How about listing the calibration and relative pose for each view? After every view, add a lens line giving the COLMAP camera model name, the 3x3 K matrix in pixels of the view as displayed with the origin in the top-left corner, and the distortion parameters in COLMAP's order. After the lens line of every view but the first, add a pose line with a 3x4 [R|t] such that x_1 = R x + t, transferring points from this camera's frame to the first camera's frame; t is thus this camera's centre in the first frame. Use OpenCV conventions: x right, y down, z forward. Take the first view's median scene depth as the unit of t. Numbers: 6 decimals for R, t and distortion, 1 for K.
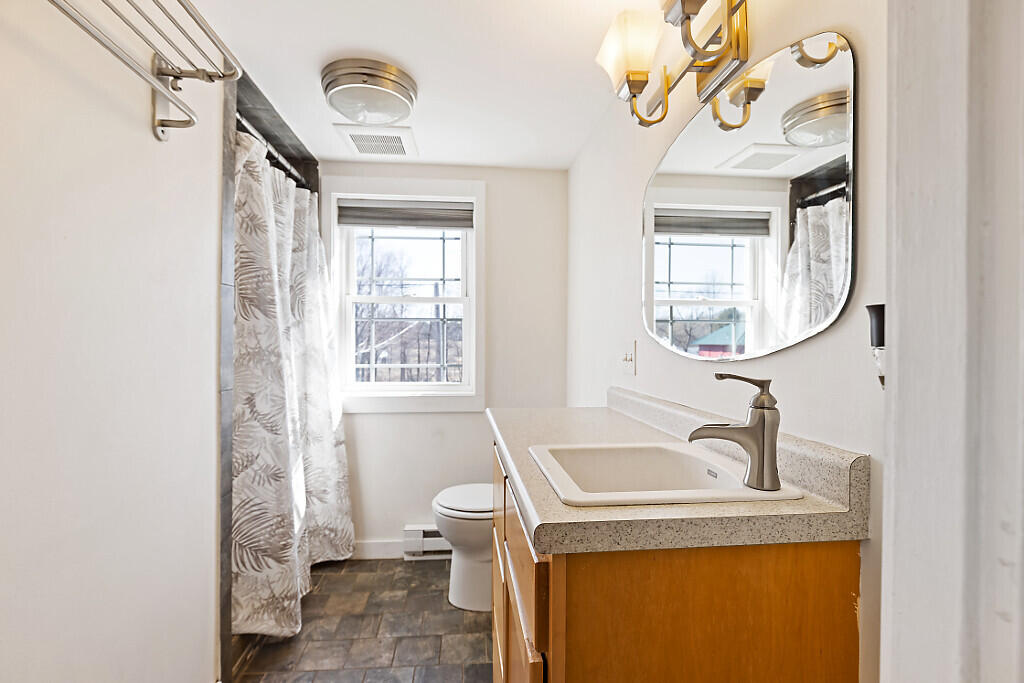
lens RADIAL K [[466.9, 0, 508.7], [0, 466.9, 342.6], [0, 0, 1]] dist [-0.002732, -0.000227]
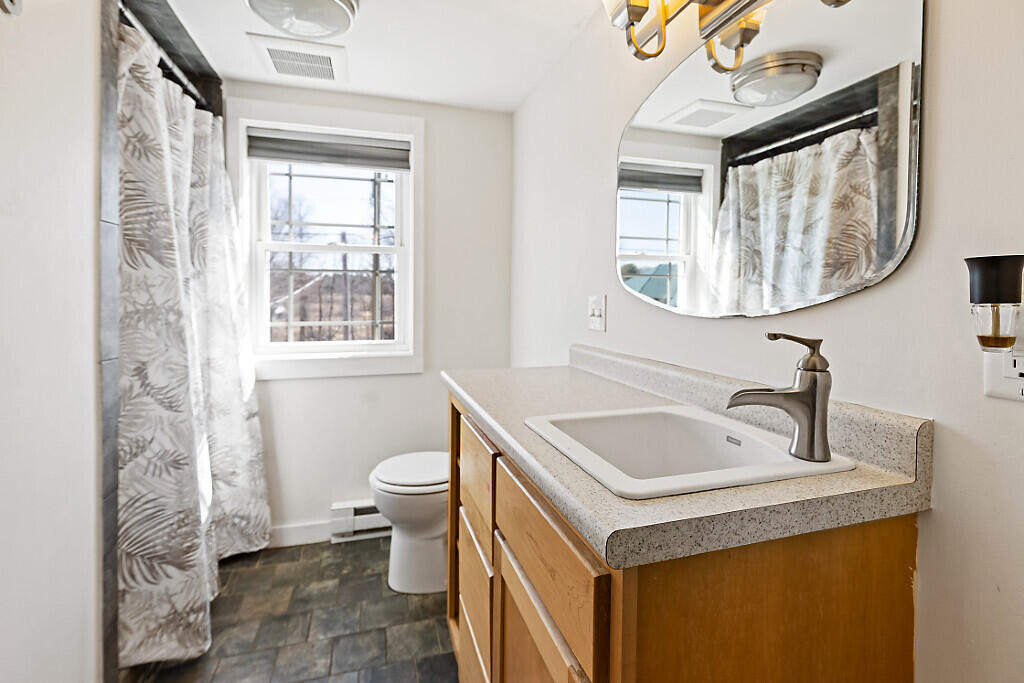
lens RADIAL K [[470.5, 0, 510.8], [0, 470.5, 302.9], [0, 0, 1]] dist [-0.000724, -0.000122]
pose [[0.980929, -0.003192, 0.194341, -0.089569], [0.000479, 0.999902, 0.014008, -0.001801], [-0.194367, -0.013648, 0.980834, 0.094735]]
